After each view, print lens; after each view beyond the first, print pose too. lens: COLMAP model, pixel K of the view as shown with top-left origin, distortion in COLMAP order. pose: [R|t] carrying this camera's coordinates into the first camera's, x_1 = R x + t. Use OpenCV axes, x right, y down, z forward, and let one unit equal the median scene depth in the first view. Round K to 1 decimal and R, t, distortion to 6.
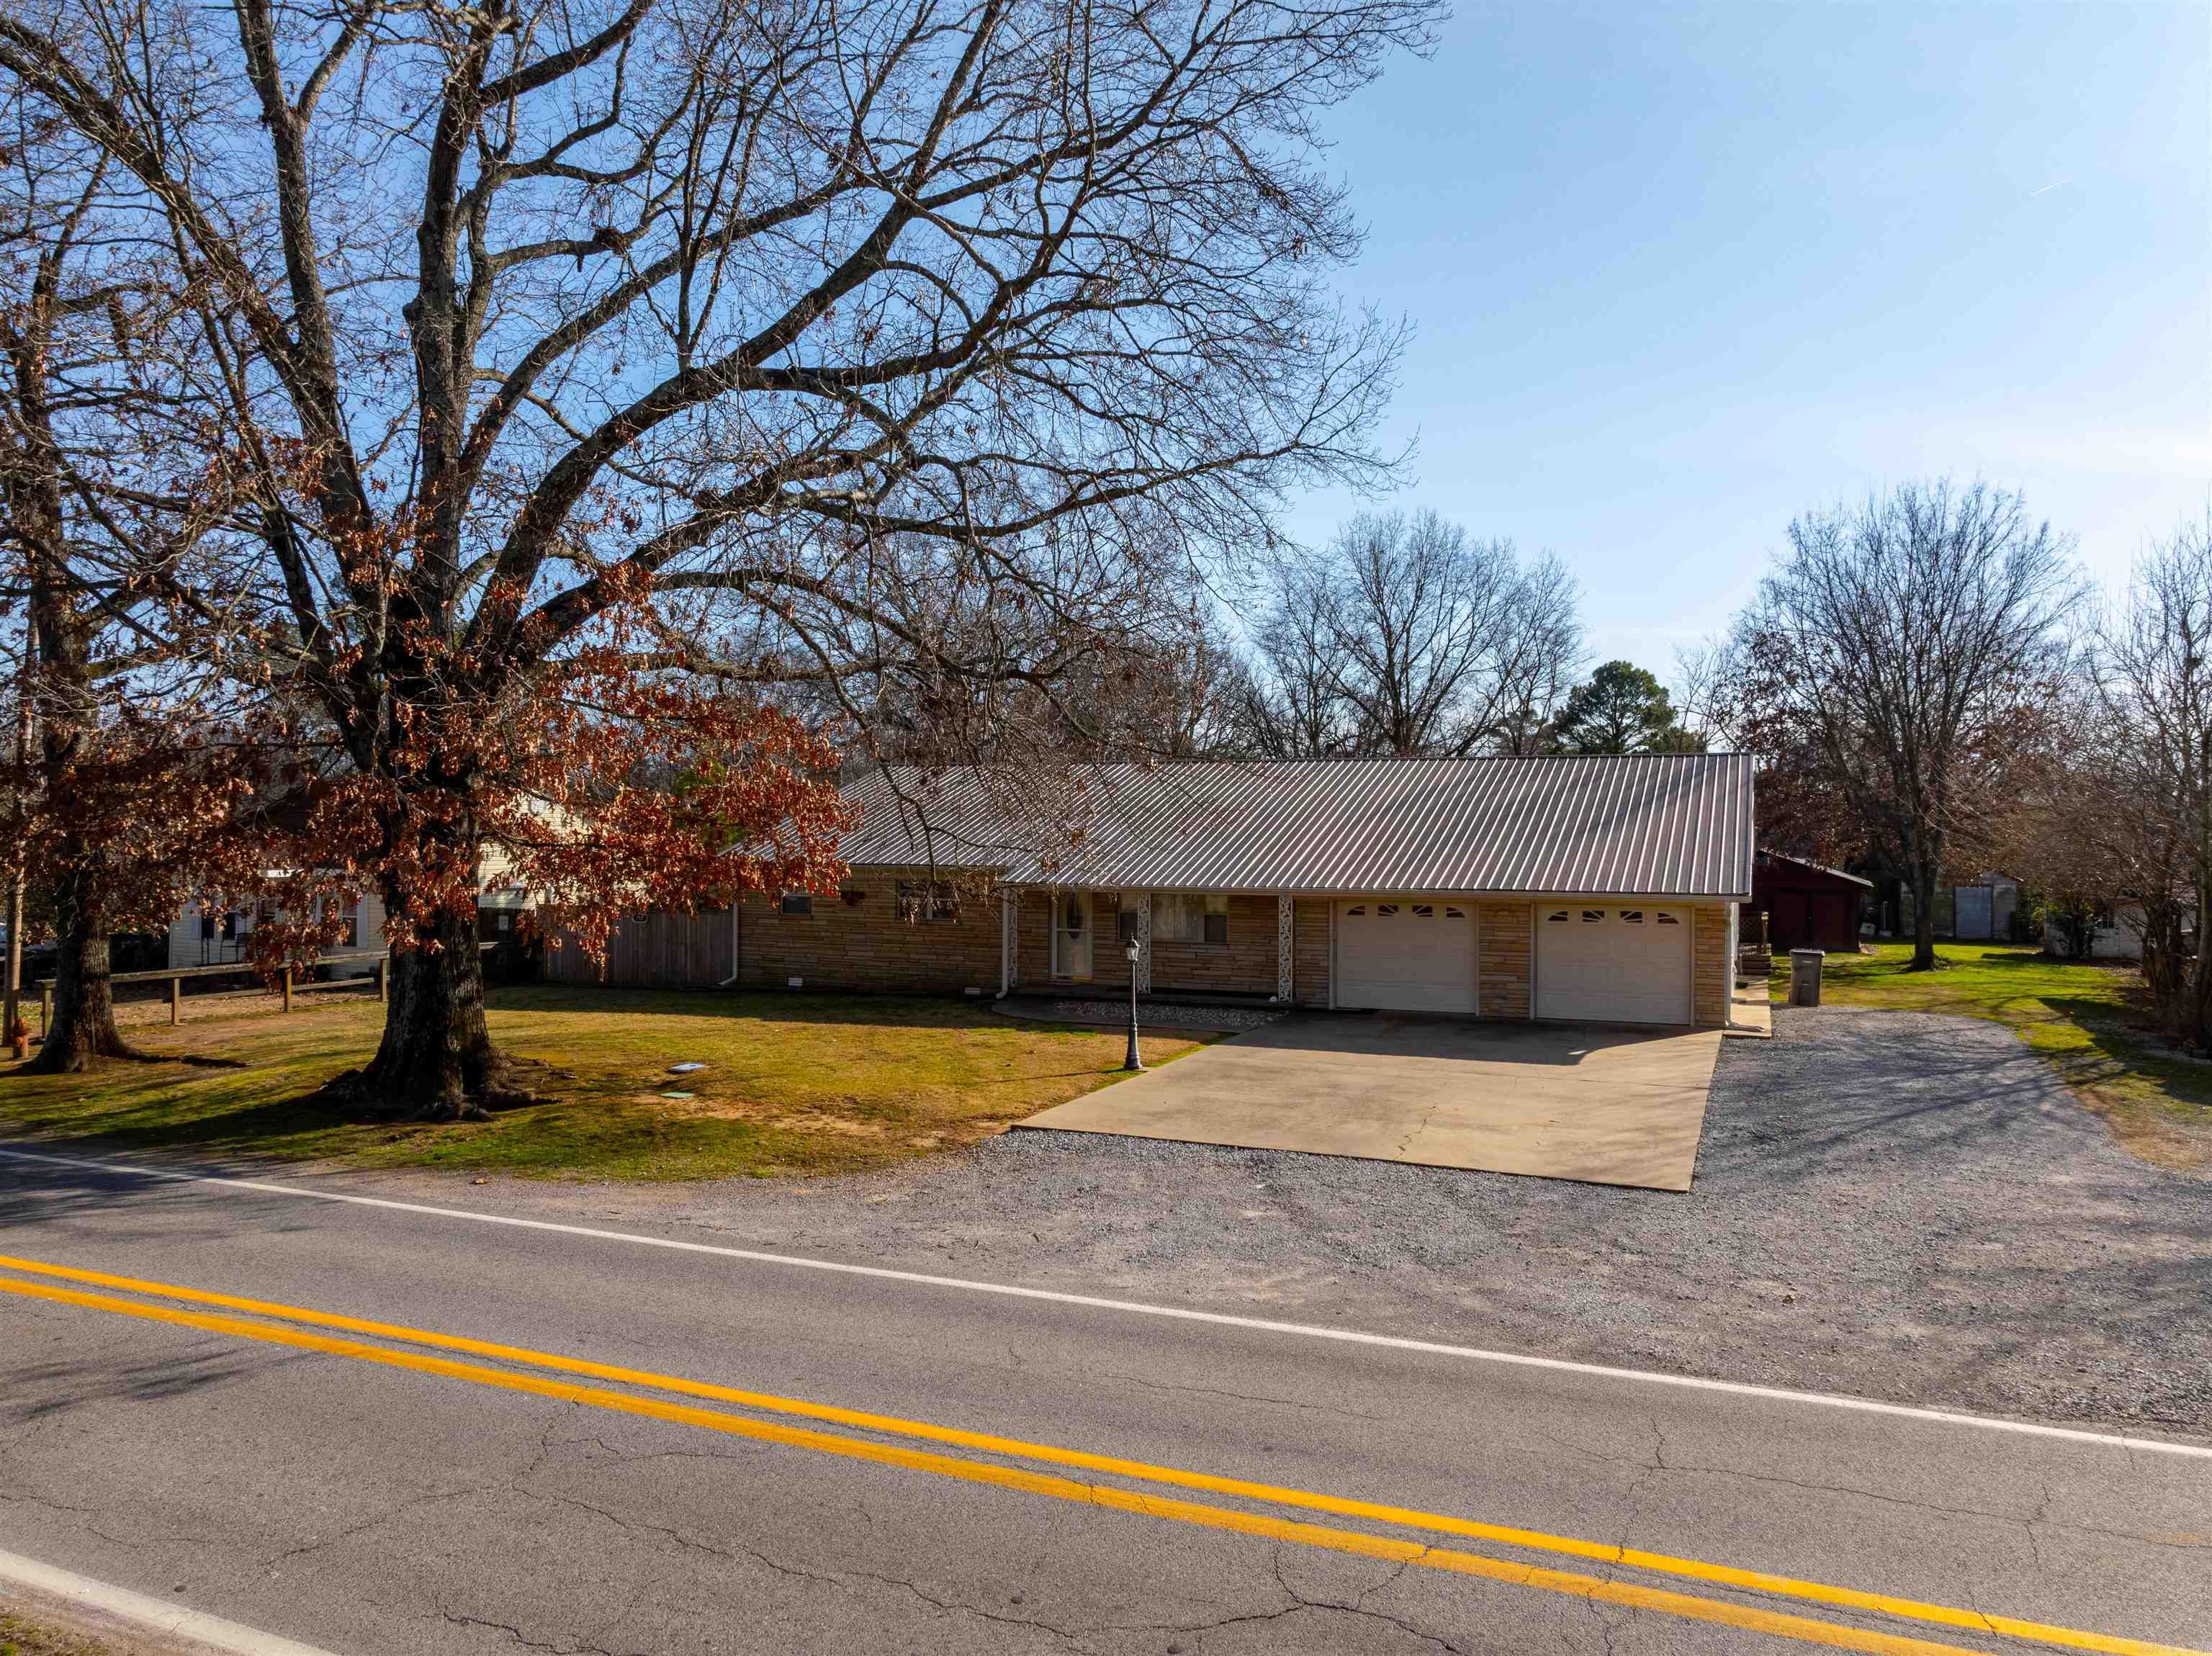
lens RADIAL K [[1541.9, 0, 1106.0], [0, 1541.9, 828.0], [0, 0, 1]] dist [-0.001124, -0.000167]
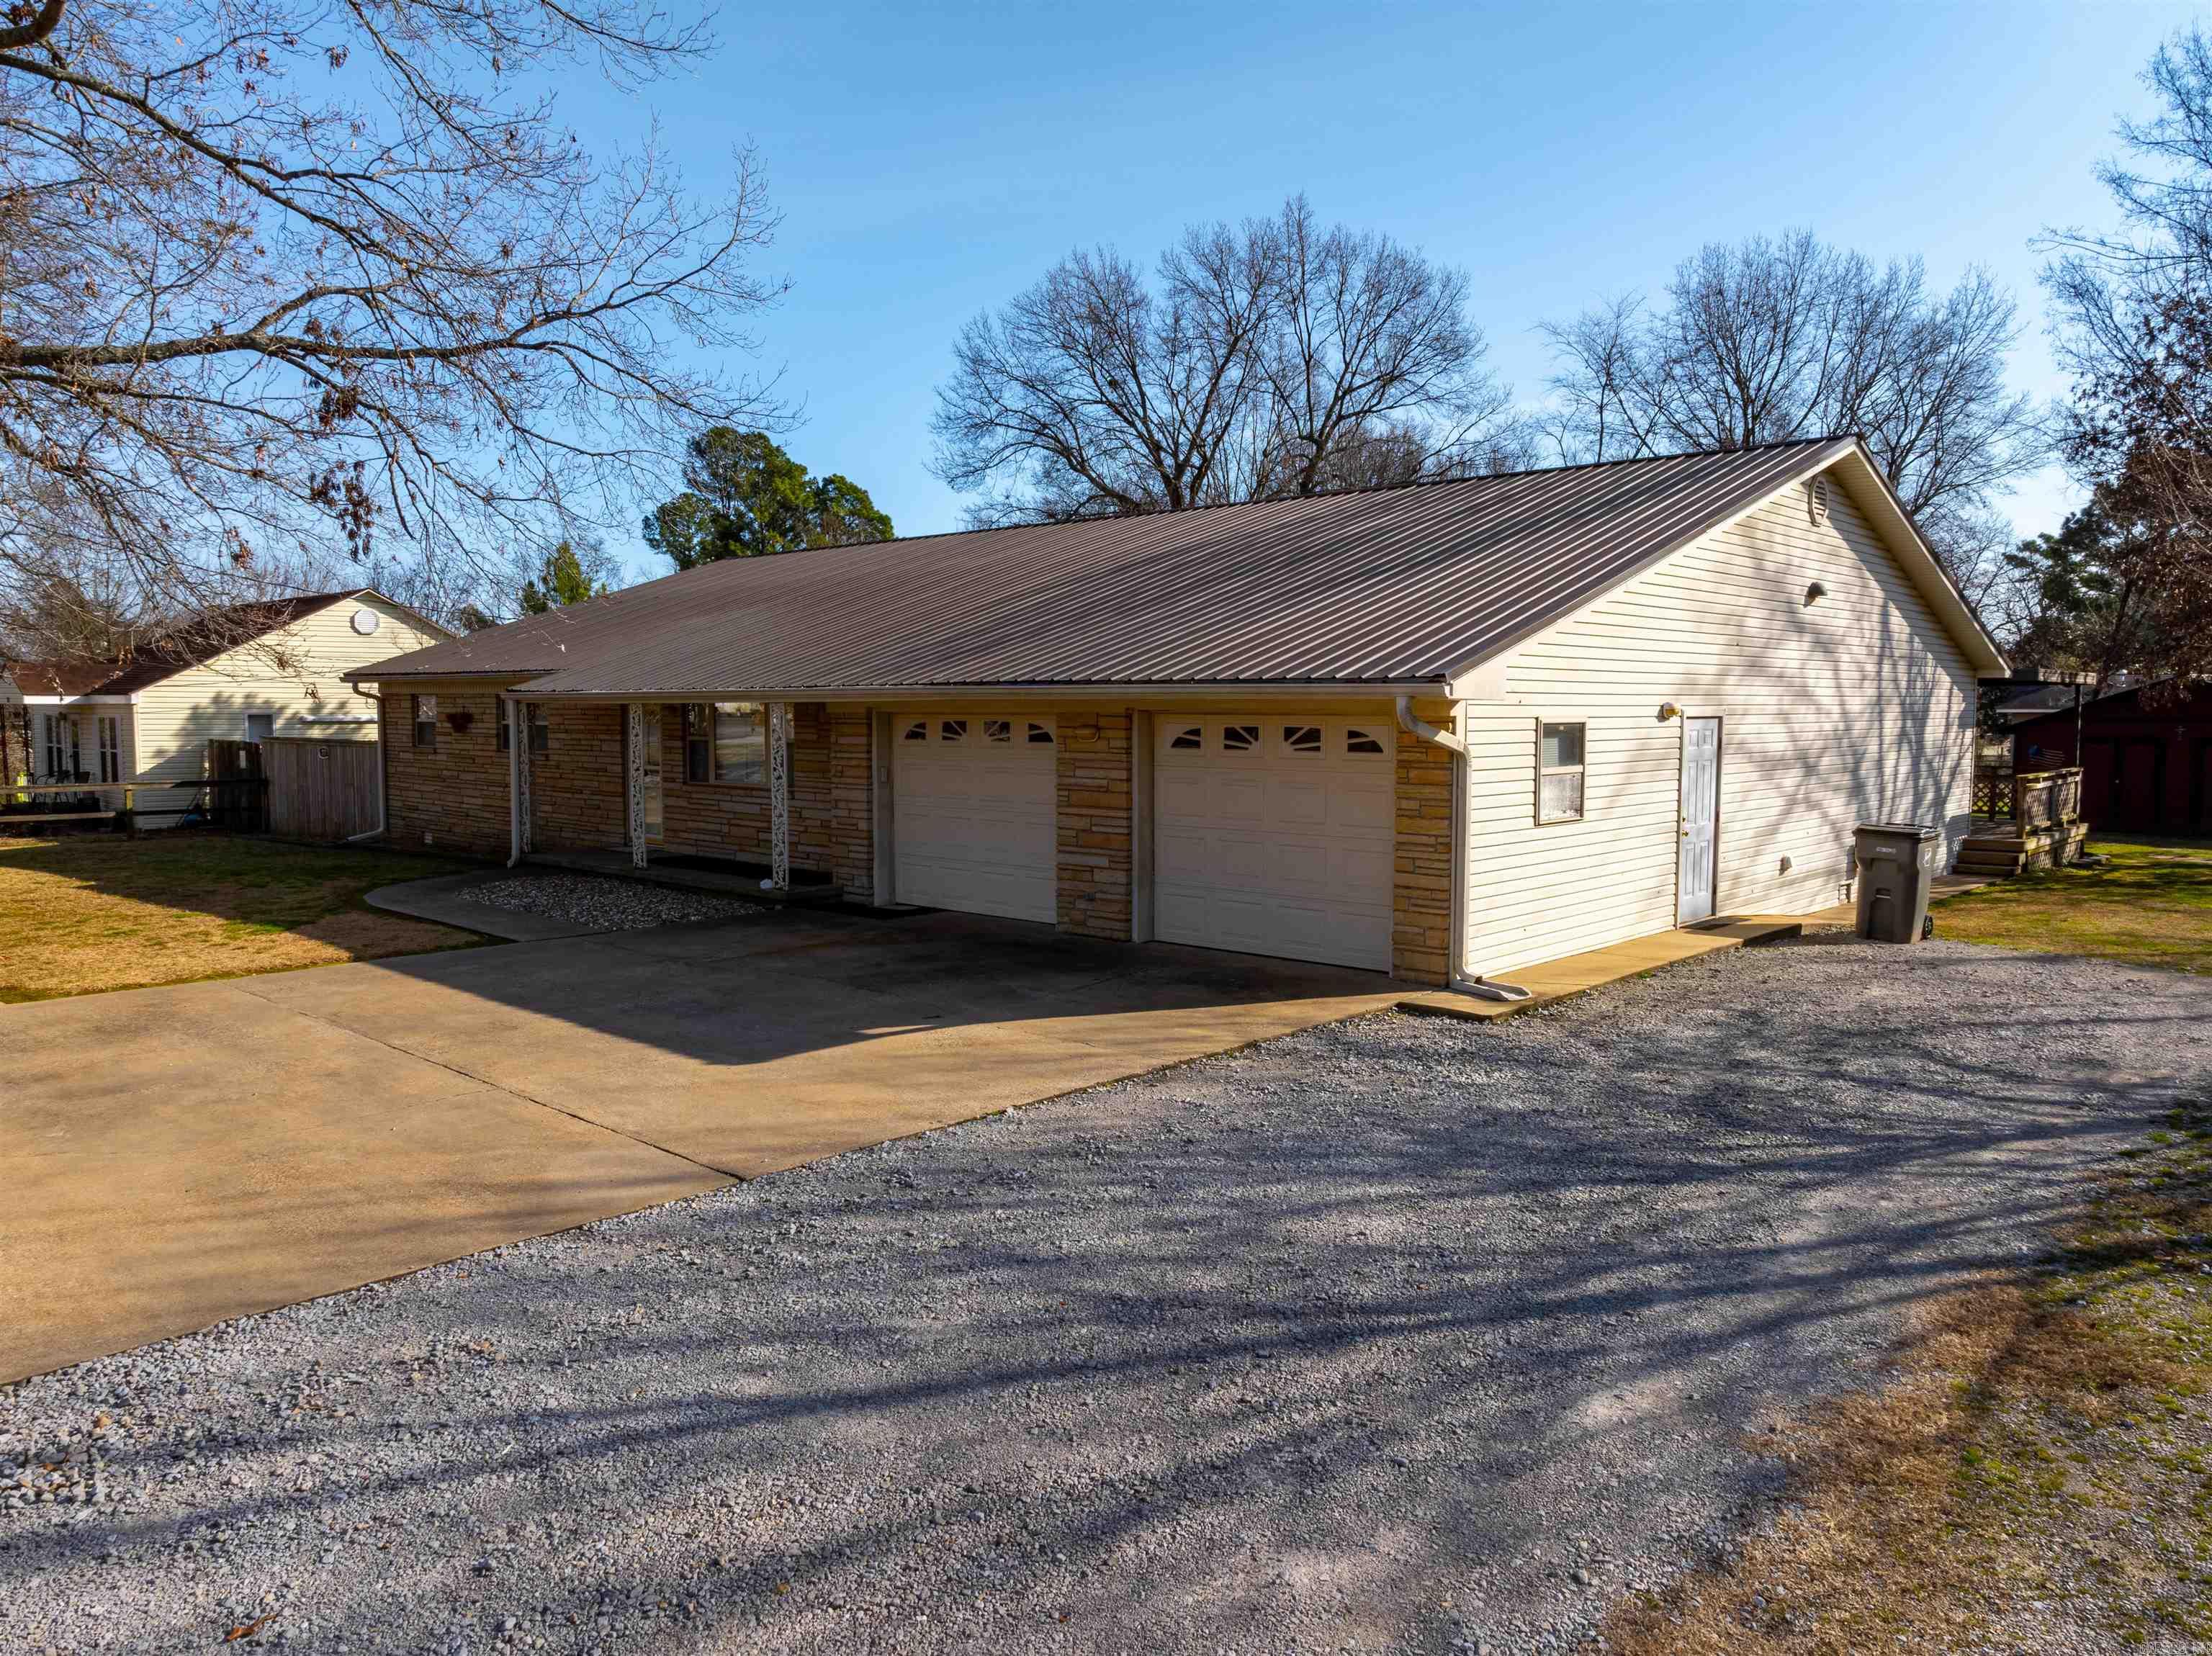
lens RADIAL K [[1541.9, 0, 1106.0], [0, 1541.9, 828.0], [0, 0, 1]] dist [-0.001124, -0.000167]
pose [[0.943673, 0.023460, -0.330045, 0.428296], [0.004246, 0.996542, 0.082977, 0.044198], [0.330851, -0.079705, 0.940311, 0.518500]]
